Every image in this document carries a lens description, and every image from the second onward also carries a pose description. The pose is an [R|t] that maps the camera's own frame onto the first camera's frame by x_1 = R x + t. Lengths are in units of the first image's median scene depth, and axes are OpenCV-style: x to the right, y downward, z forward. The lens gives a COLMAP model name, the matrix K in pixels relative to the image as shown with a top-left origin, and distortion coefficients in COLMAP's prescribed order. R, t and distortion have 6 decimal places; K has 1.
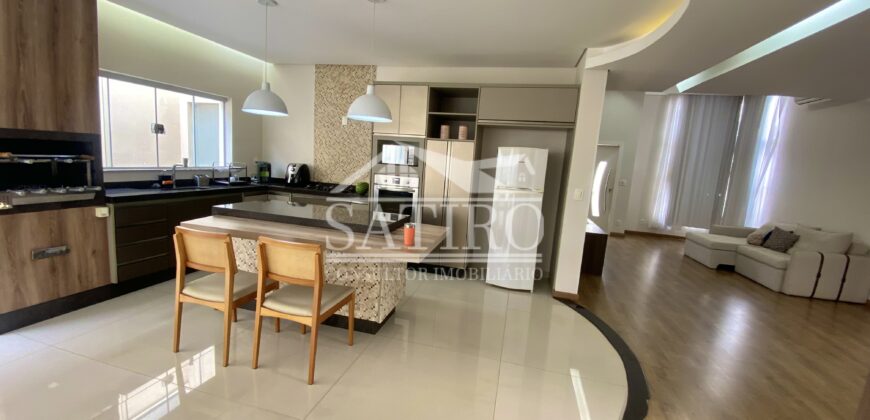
lens RADIAL K [[358.4, 0, 435.0], [0, 358.4, 210.0], [0, 0, 1]] dist [-0.001060, -0.000172]
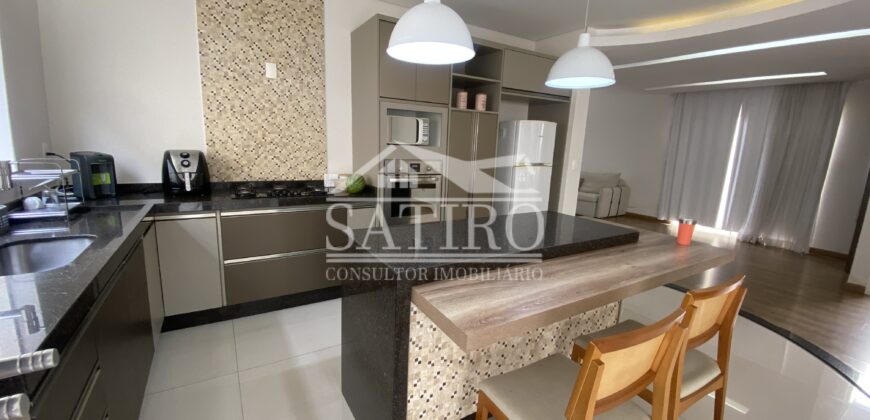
lens RADIAL K [[358.4, 0, 435.0], [0, 358.4, 210.0], [0, 0, 1]] dist [-0.001060, -0.000172]
pose [[0.701062, -0.176475, 0.690919, -0.502043], [0.109791, 0.984053, 0.139946, -0.079345], [-0.704598, -0.022254, 0.709258, 0.393014]]
